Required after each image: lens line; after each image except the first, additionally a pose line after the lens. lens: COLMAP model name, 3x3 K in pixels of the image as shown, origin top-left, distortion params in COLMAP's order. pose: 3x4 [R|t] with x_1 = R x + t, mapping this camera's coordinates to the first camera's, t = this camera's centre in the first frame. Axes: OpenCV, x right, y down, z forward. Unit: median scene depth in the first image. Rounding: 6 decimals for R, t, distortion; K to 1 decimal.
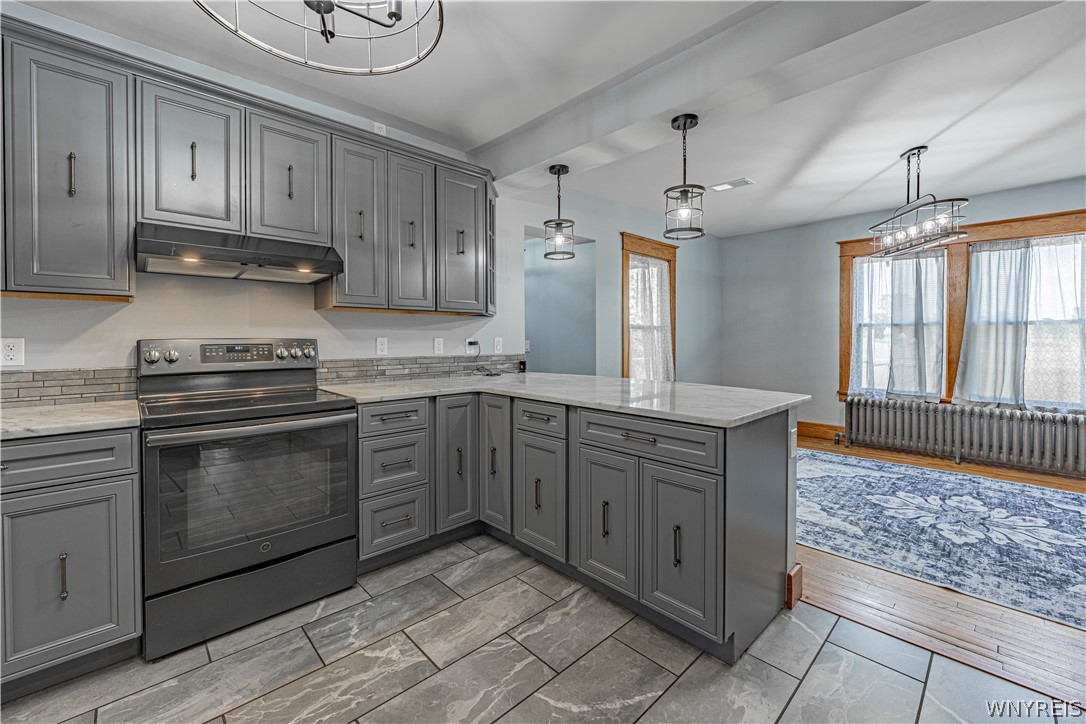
lens RADIAL K [[454.0, 0, 503.3], [0, 454.0, 348.0], [0, 0, 1]] dist [-0.008776, 0.001534]
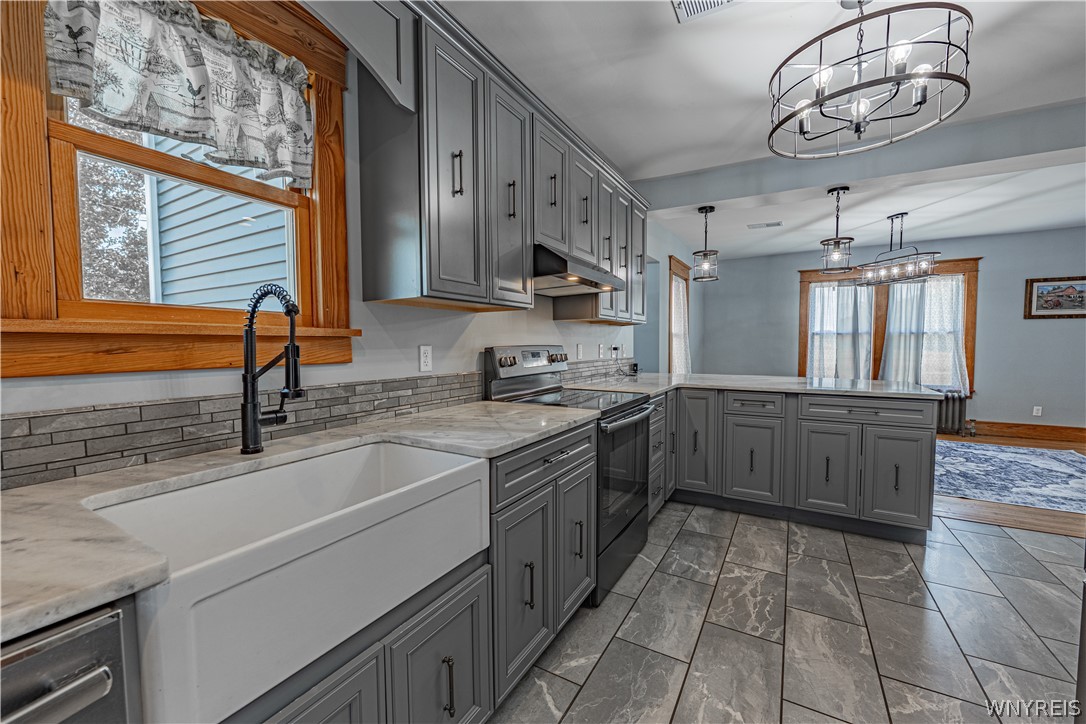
lens RADIAL K [[454.0, 0, 520.0], [0, 454.0, 366.4], [0, 0, 1]] dist [-0.008776, 0.001534]
pose [[0.957033, -0.015330, 0.289574, -0.736888], [0.007030, 0.999535, 0.029682, -0.000154], [-0.289894, -0.026371, 0.956695, -0.061081]]
